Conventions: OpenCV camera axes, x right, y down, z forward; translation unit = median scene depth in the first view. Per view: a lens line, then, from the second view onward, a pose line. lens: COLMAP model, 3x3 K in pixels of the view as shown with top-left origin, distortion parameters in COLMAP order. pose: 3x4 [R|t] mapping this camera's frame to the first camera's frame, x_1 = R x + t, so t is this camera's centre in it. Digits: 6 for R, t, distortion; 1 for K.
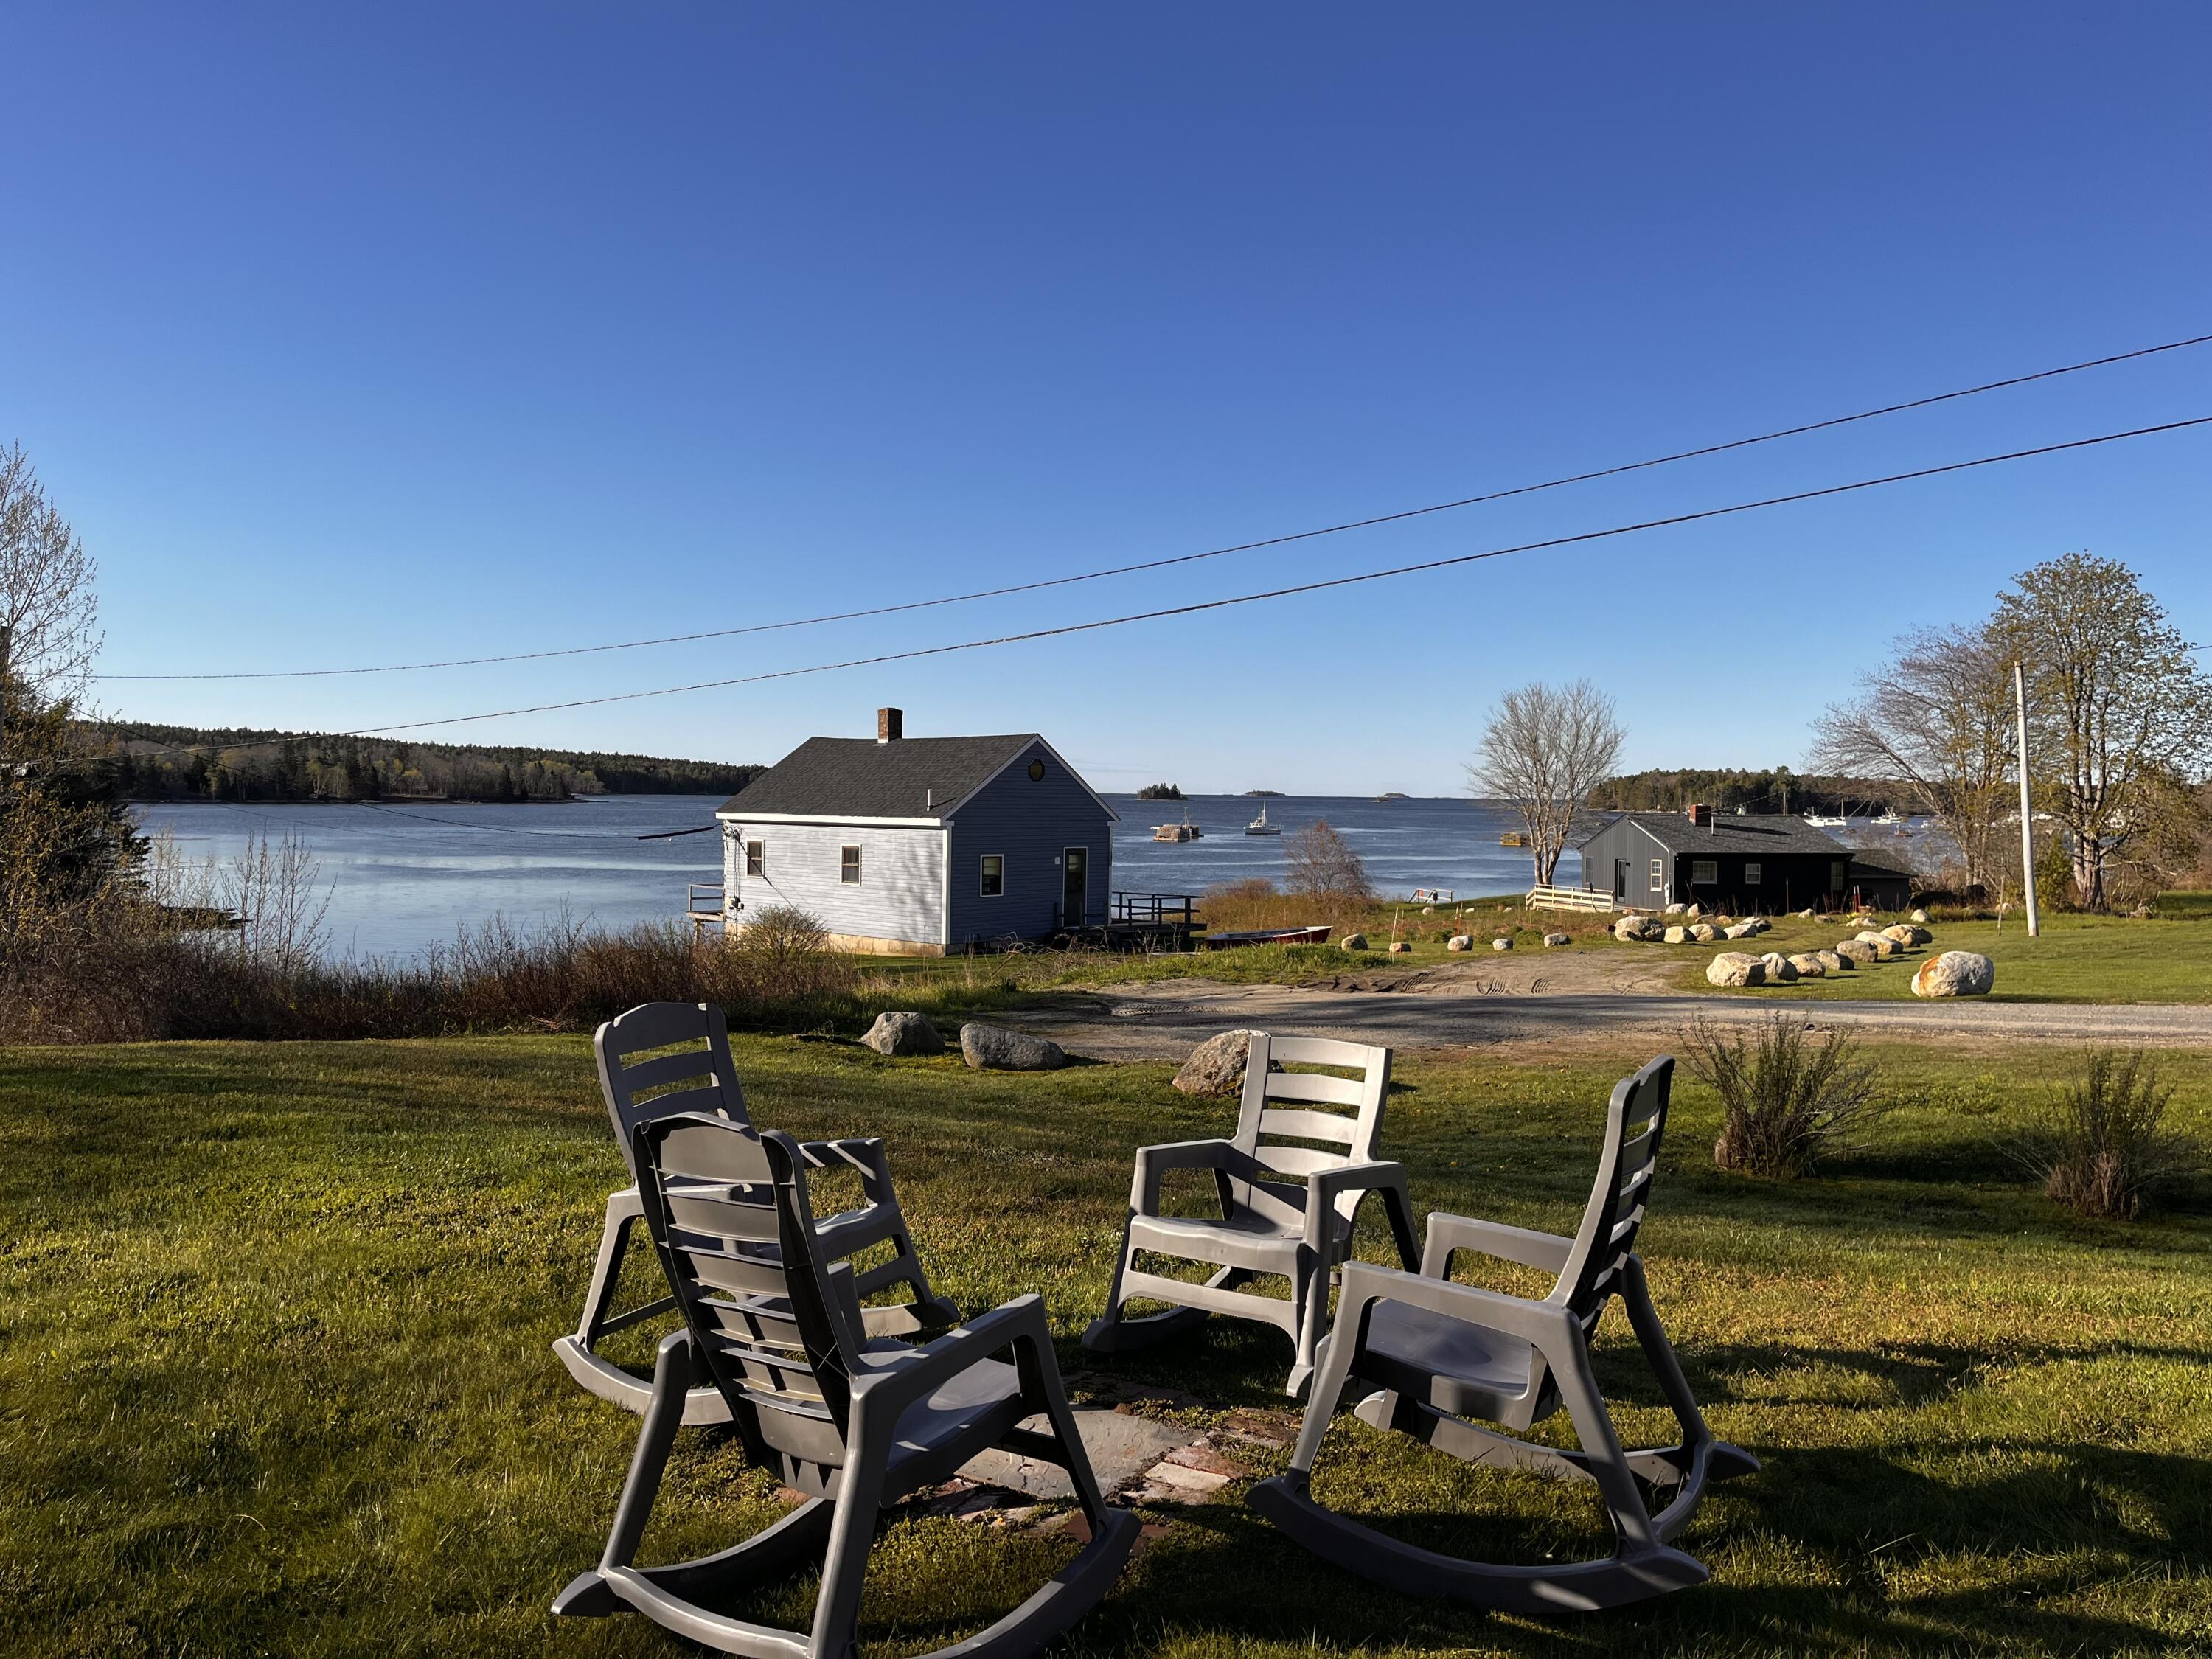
lens RADIAL K [[1689.8, 0, 1106.0], [0, 1689.8, 829.5], [0, 0, 1]] dist [0.077712, -0.086294]
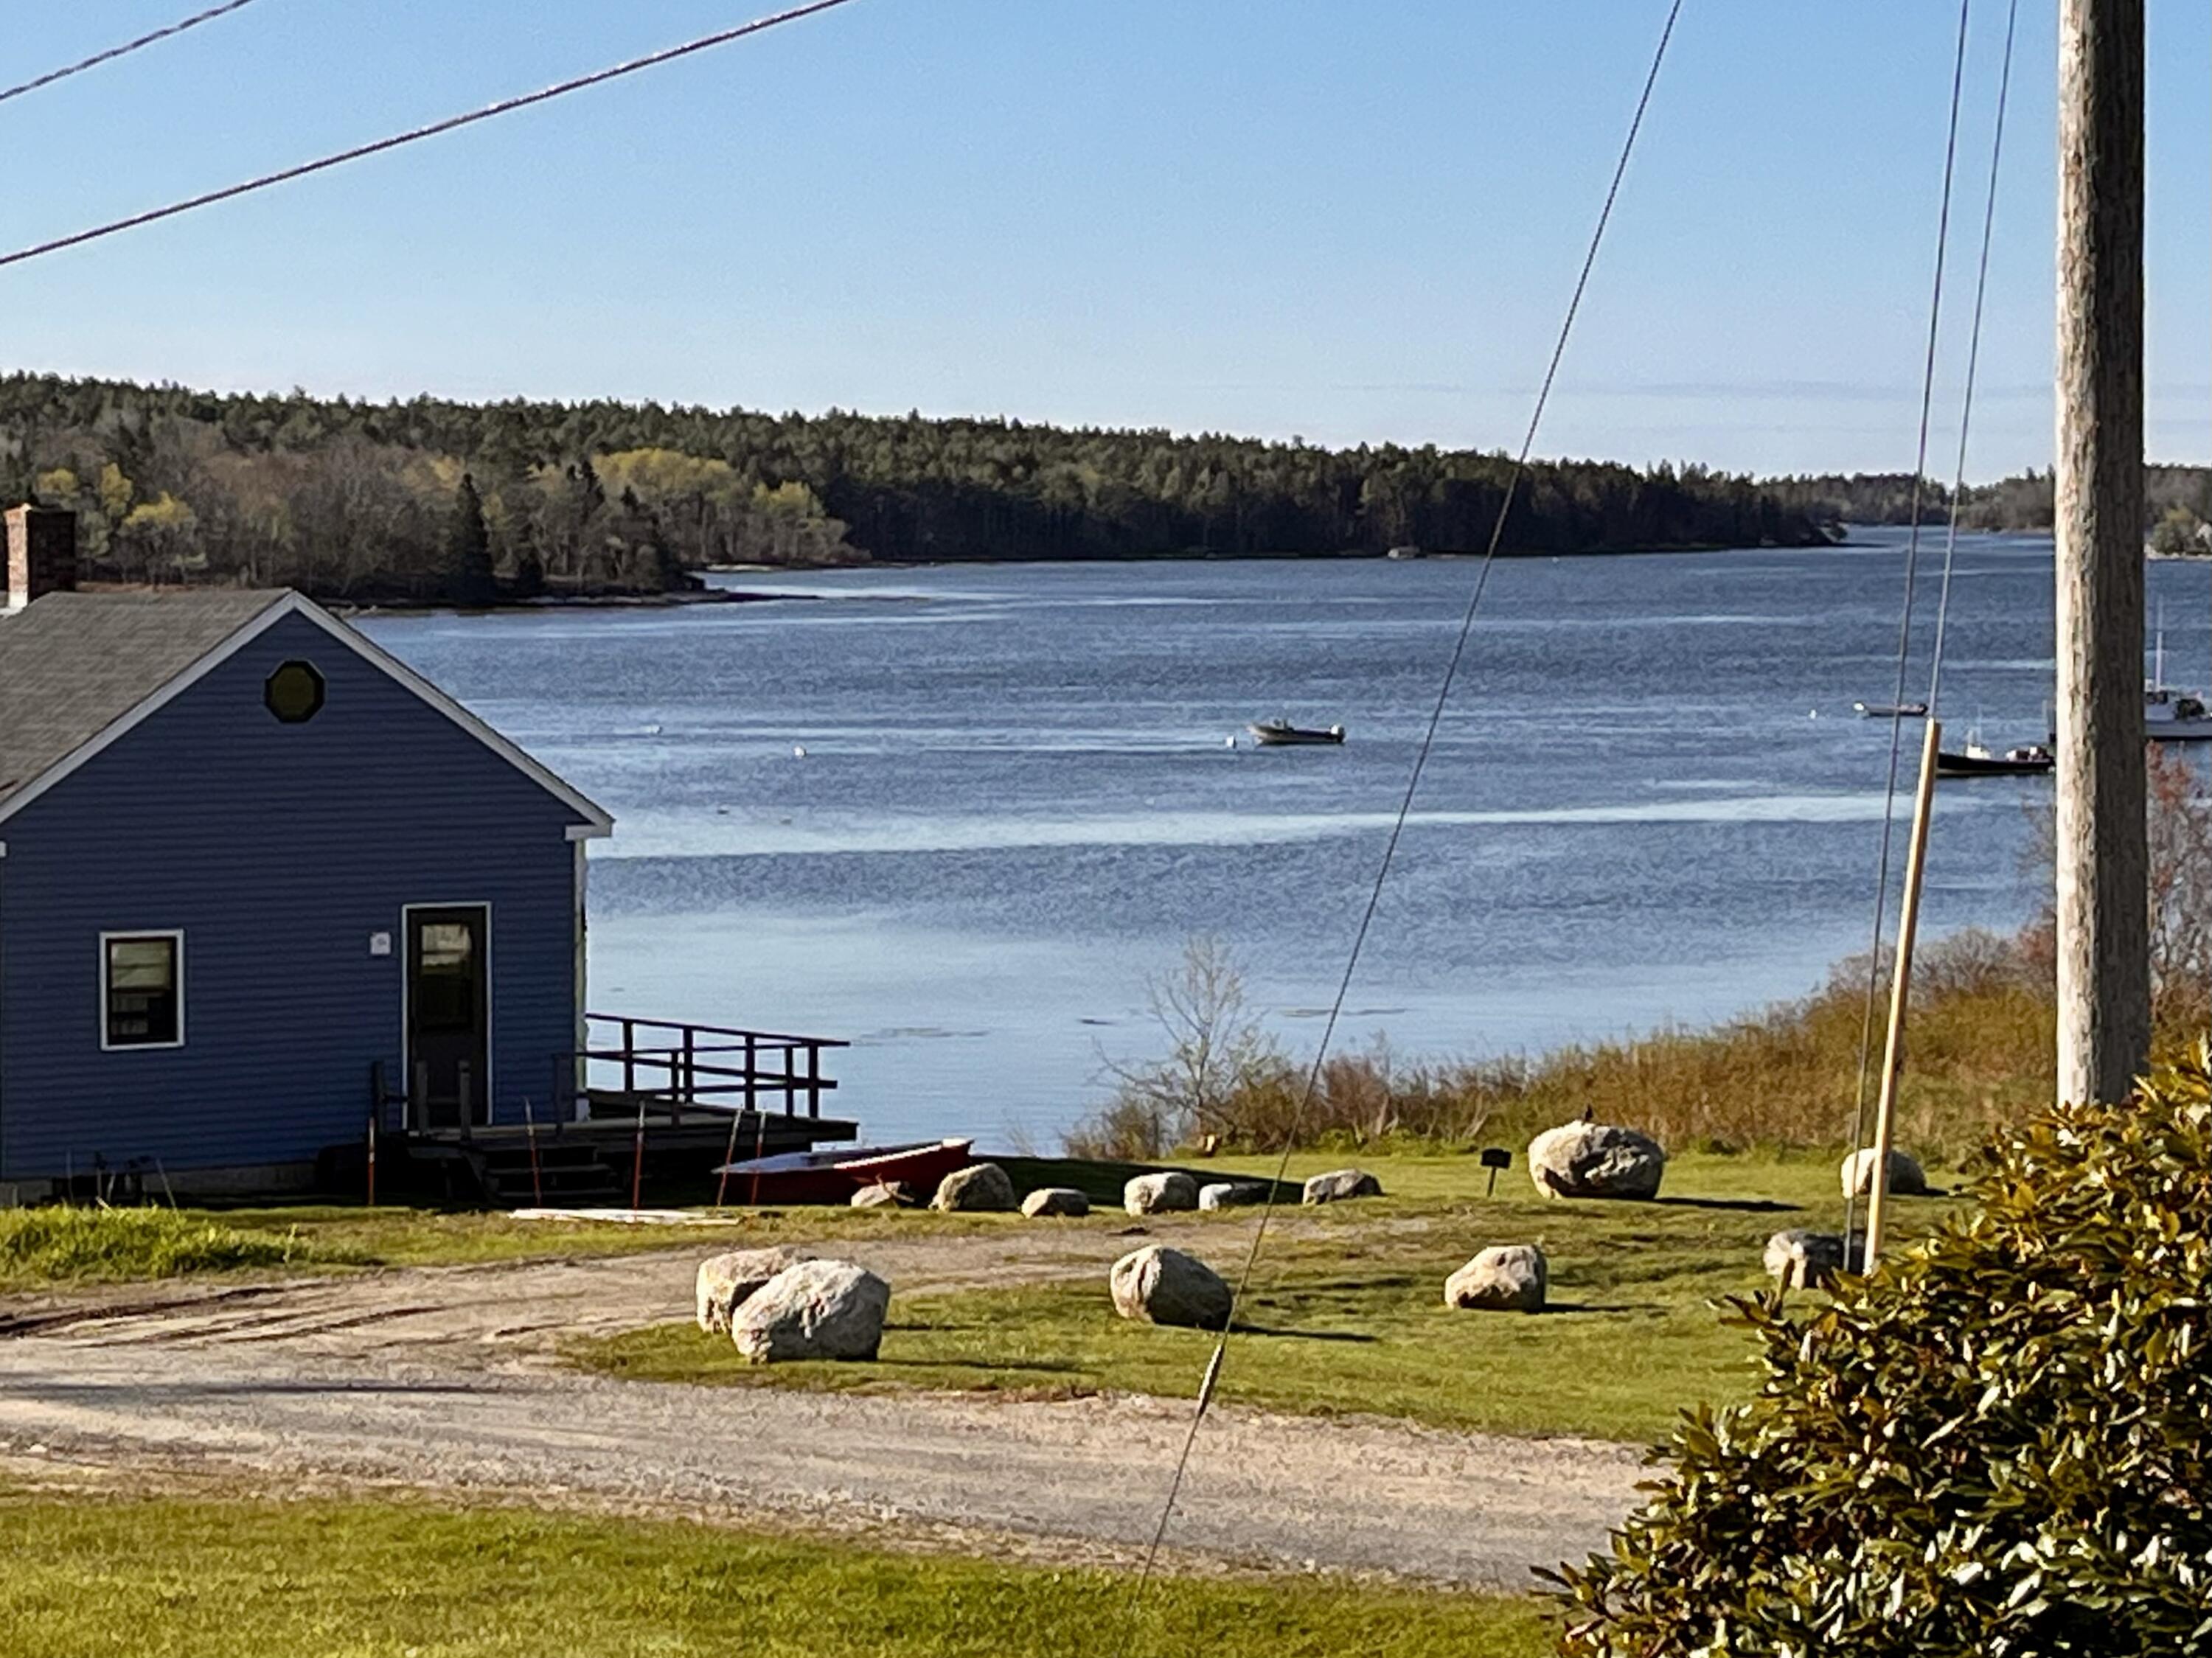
lens RADIAL K [[6379.5, 0, 927.9], [0, 6379.5, 826.3], [0, 0, 1]] dist [0.089147, 2.243830]
pose [[0.957983, -0.006165, -0.286758, 0.259492], [0.013340, 0.999645, 0.023076, -0.019822], [0.286514, -0.025932, 0.957725, -0.140078]]
